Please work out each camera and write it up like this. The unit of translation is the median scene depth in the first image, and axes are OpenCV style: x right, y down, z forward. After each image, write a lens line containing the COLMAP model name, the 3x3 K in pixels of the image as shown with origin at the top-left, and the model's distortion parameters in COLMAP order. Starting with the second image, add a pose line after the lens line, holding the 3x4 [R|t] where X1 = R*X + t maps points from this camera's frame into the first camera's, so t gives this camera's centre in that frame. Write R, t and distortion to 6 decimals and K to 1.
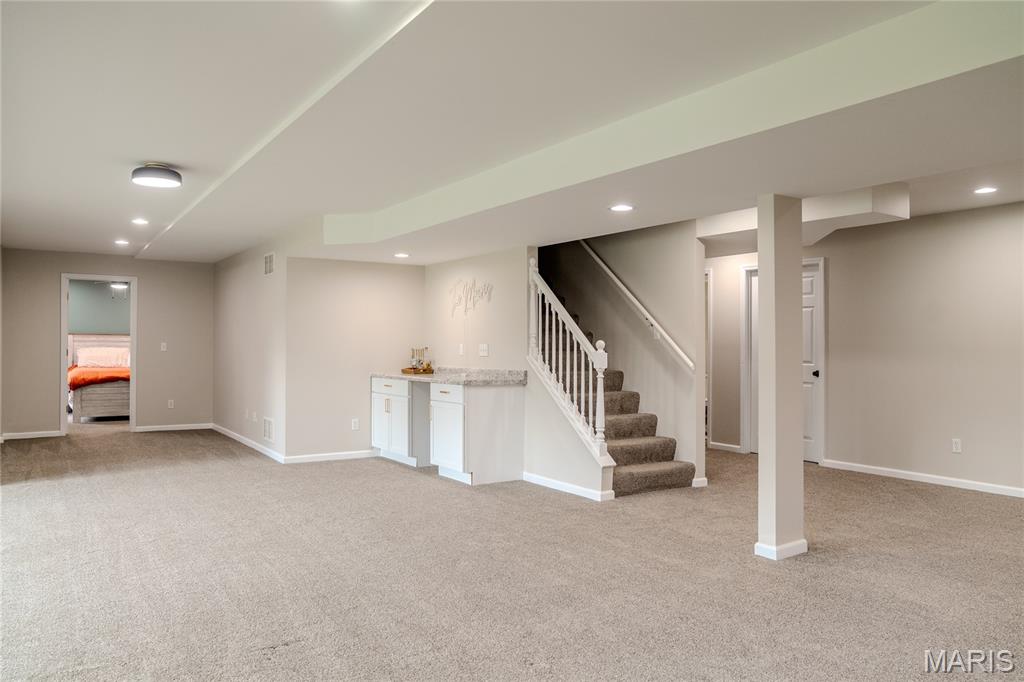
lens RADIAL K [[717.8, 0, 512.0], [0, 717.8, 341.0], [0, 0, 1]] dist [0.003123, 0.000669]
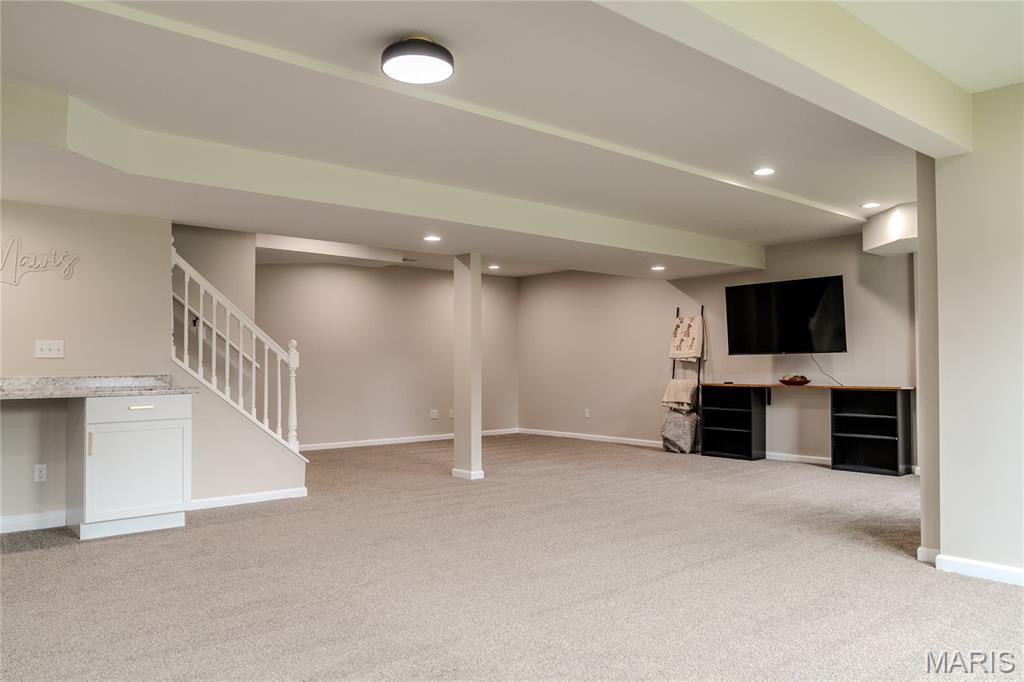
lens RADIAL K [[730.9, 0, 512.0], [0, 730.9, 341.0], [0, 0, 1]] dist [-0.020207, 0.001068]
pose [[-0.083939, 0.023395, 0.996196, -0.938179], [-0.007413, 0.999682, -0.024102, 0.022084], [-0.996443, -0.009408, -0.083738, 0.776434]]
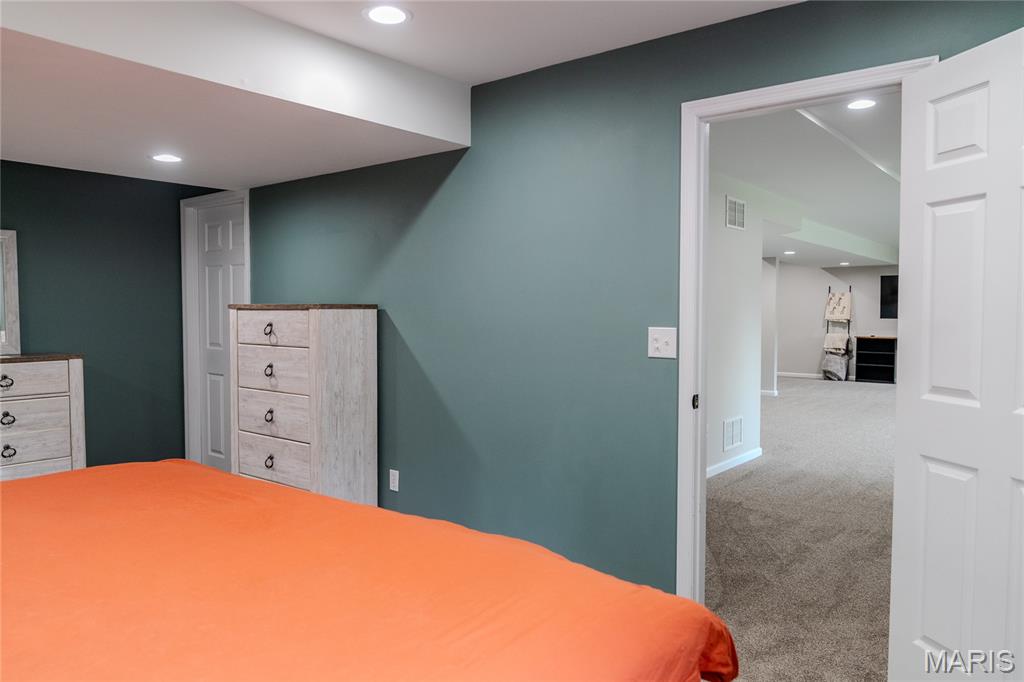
lens RADIAL K [[730.9, 0, 512.0], [0, 730.9, 341.0], [0, 0, 1]] dist [-0.020207, 0.001068]
pose [[-0.284130, -0.049841, 0.957489, -1.422459], [-0.014491, 0.998757, 0.047689, -0.011312], [-0.958676, -0.000325, -0.284500, 2.022402]]
